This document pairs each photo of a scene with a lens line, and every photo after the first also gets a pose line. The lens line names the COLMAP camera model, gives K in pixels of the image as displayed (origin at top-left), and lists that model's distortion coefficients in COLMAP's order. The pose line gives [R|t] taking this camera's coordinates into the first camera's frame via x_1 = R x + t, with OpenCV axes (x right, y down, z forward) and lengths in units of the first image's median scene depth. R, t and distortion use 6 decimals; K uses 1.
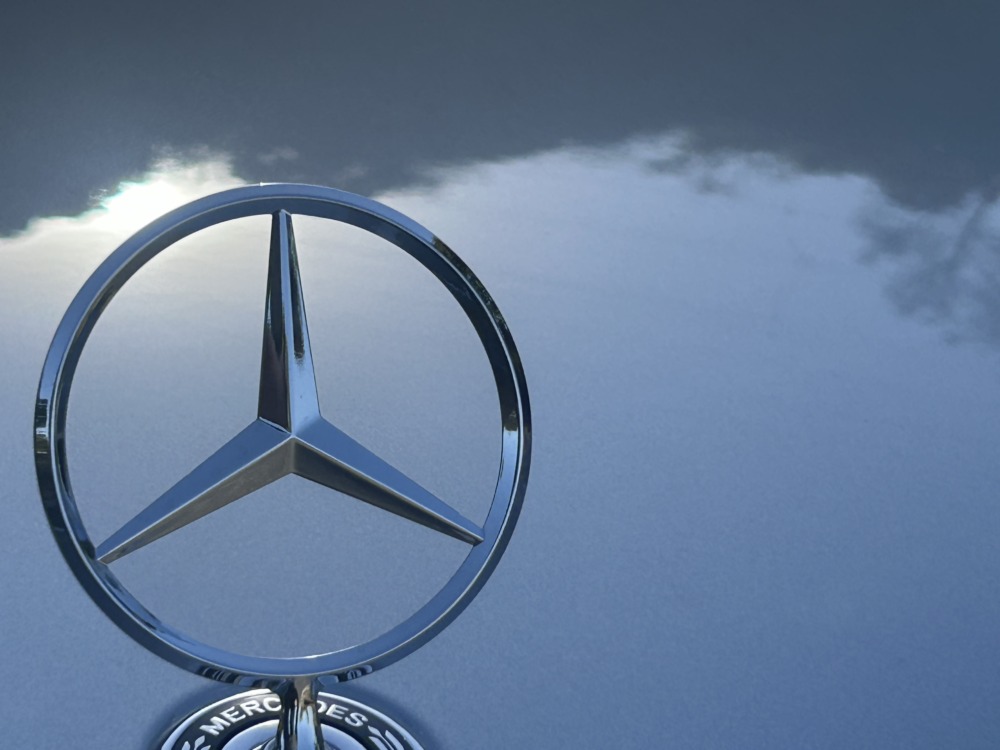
lens RADIAL K [[2696.9, 0, 492.6], [0, 2696.9, 379.3], [0, 0, 1]] dist [0.202366, 0.000000]
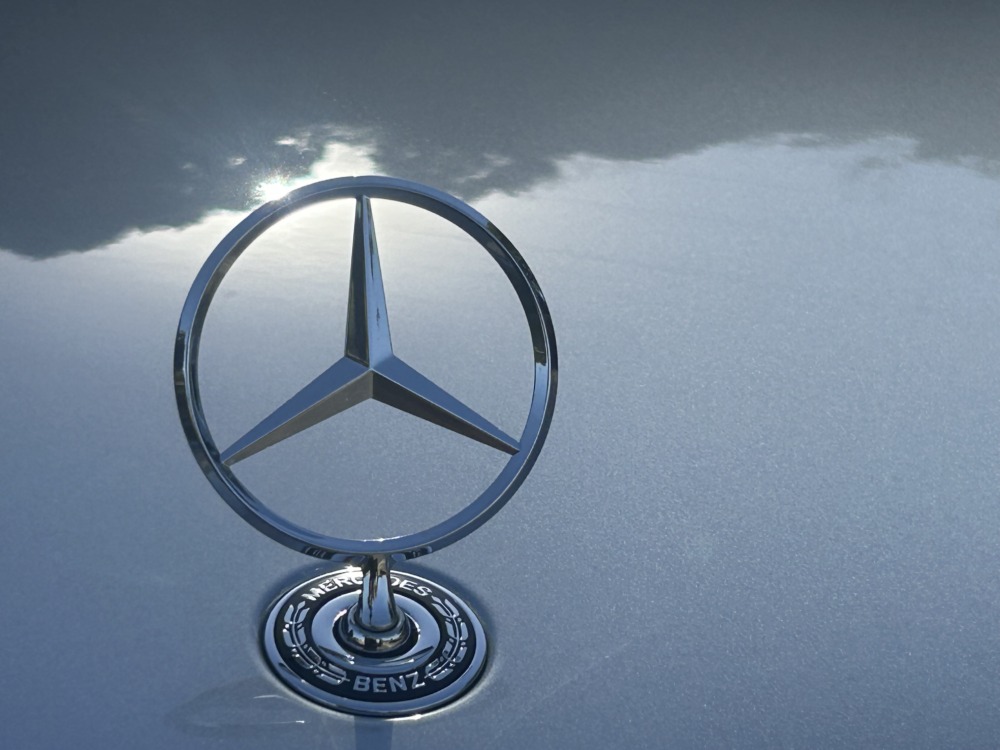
lens RADIAL K [[2696.9, 0, 501.6], [0, 2696.9, 375.1], [0, 0, 1]] dist [0.202366, 0.000000]
pose [[0.998643, -0.001819, -0.052056, 0.054548], [0.001528, 0.999983, -0.005618, 0.030547], [0.052065, 0.005531, 0.998628, -0.283641]]
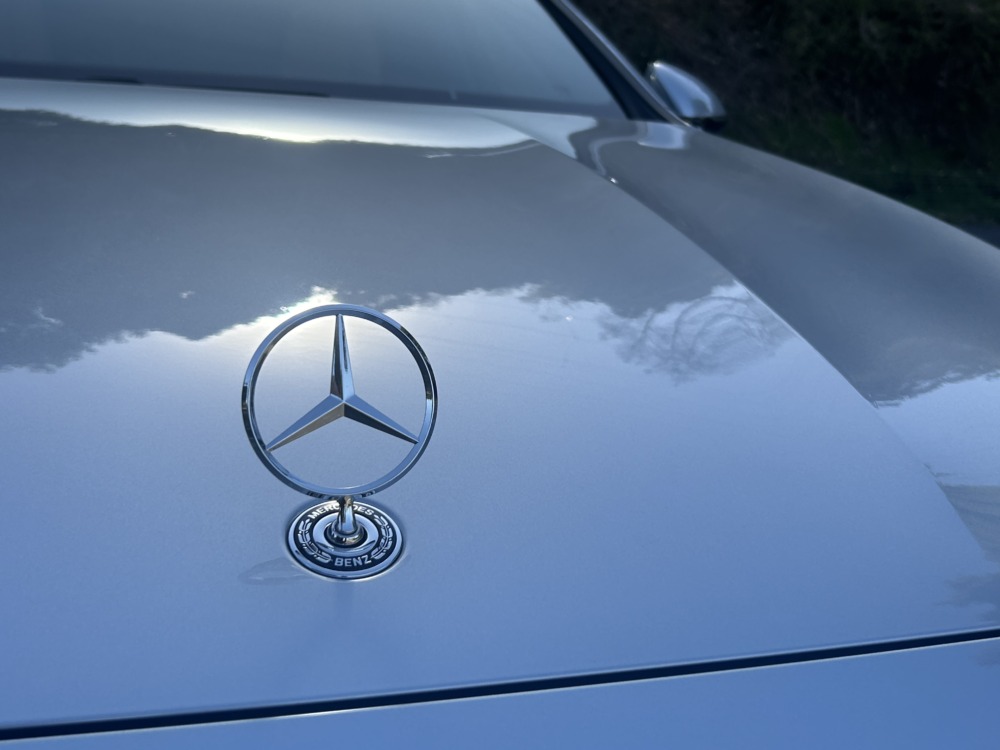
lens RADIAL K [[1140.0, 0, 510.2], [0, 1140.0, 384.1], [0, 0, 1]] dist [0.106911, 0.000000]
pose [[0.998921, -0.003414, 0.046309, 0.033333], [0.003638, 0.999982, -0.004745, 0.009762], [-0.046292, 0.004909, 0.998916, -0.091403]]
